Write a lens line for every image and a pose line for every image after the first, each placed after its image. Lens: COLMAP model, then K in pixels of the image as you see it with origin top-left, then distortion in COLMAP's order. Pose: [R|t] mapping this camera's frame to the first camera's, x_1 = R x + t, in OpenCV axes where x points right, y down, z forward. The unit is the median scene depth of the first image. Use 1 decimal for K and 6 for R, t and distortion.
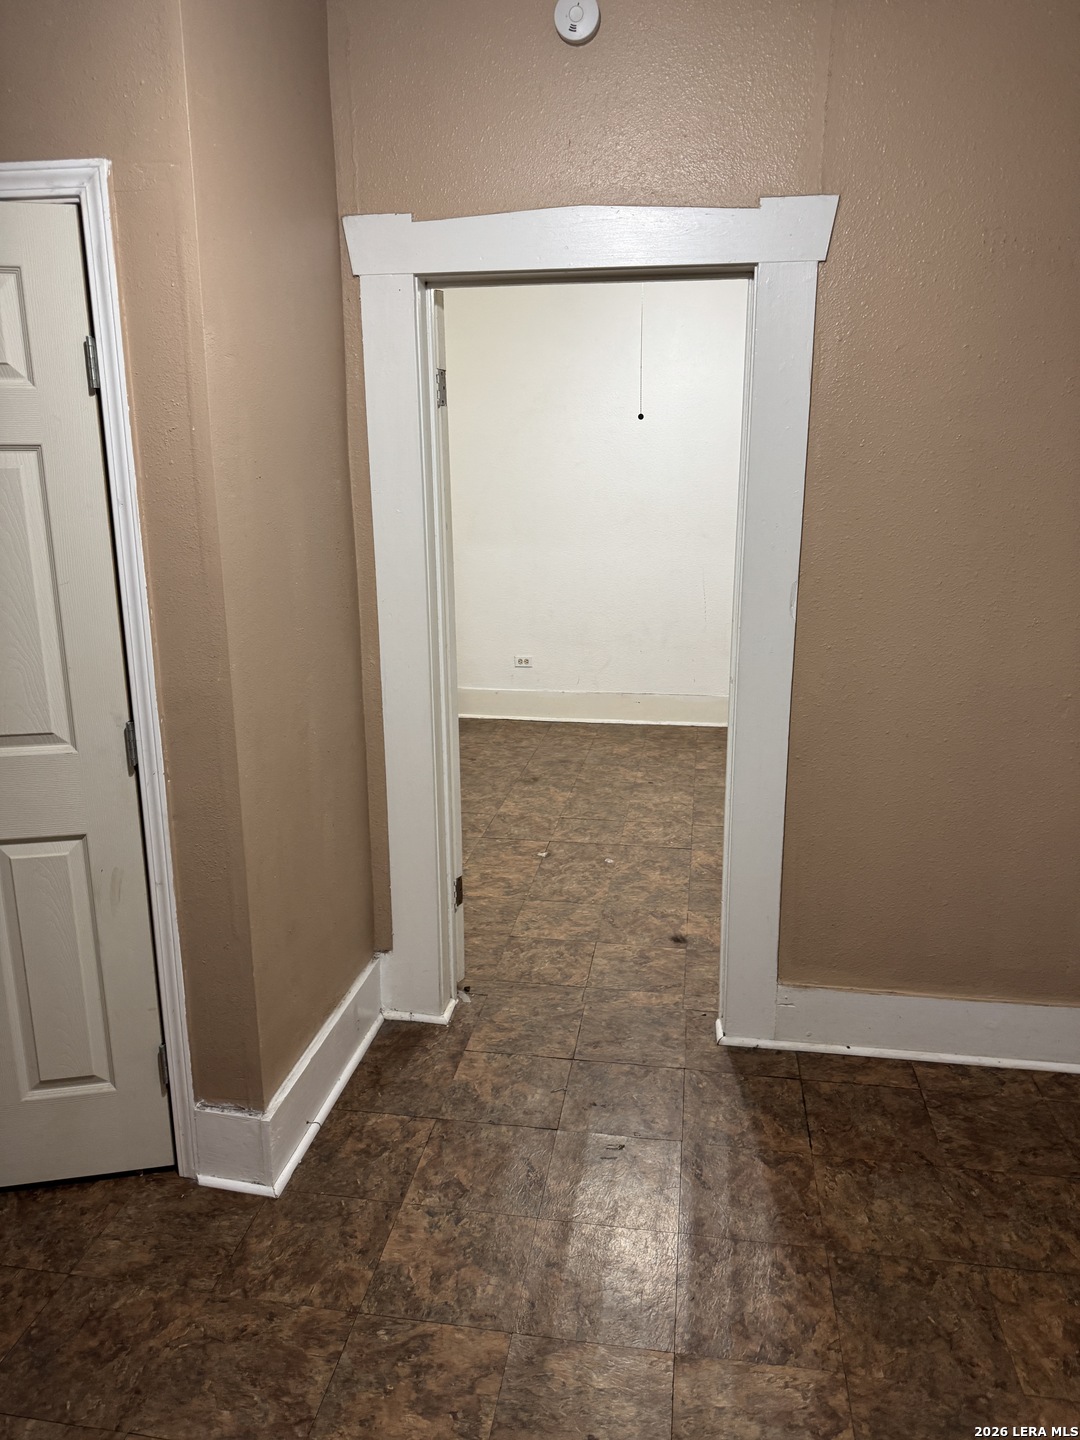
lens RADIAL K [[1024.9, 0, 539.8], [0, 1024.9, 718.5], [0, 0, 1]] dist [0.005000, -0.001245]
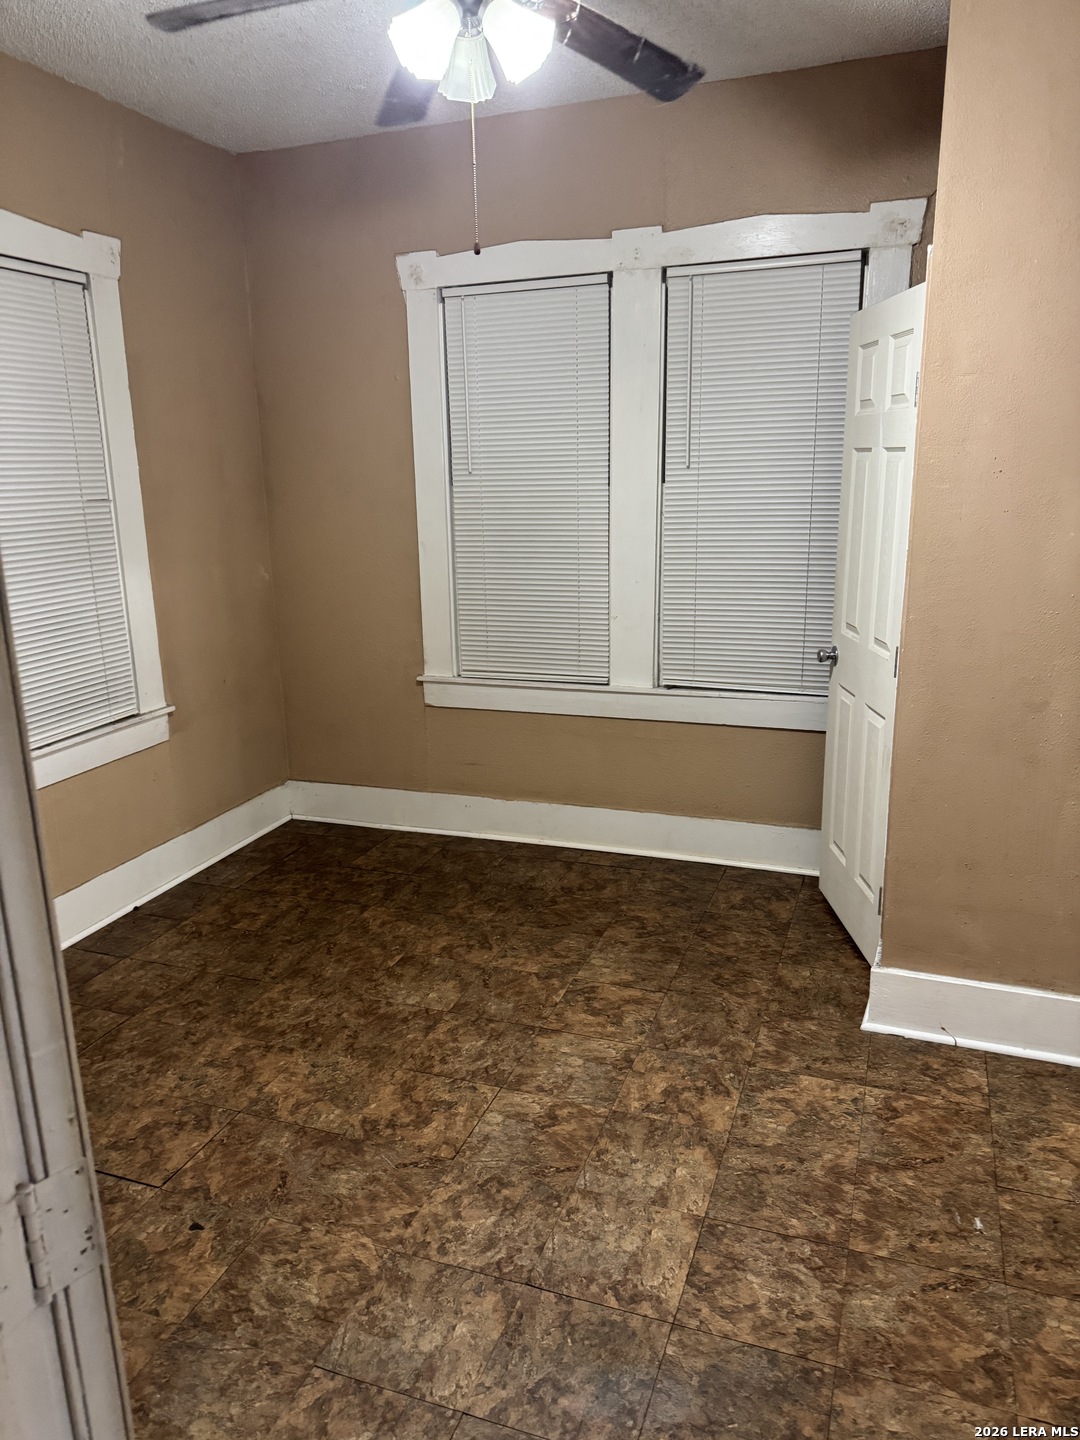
lens RADIAL K [[1024.9, 0, 538.9], [0, 1024.9, 721.2], [0, 0, 1]] dist [0.005000, -0.001245]
pose [[-0.194700, 0.247275, -0.949182, 1.045141], [-0.230260, 0.929136, 0.289285, -0.186832], [0.953453, 0.274883, -0.123966, 0.741061]]
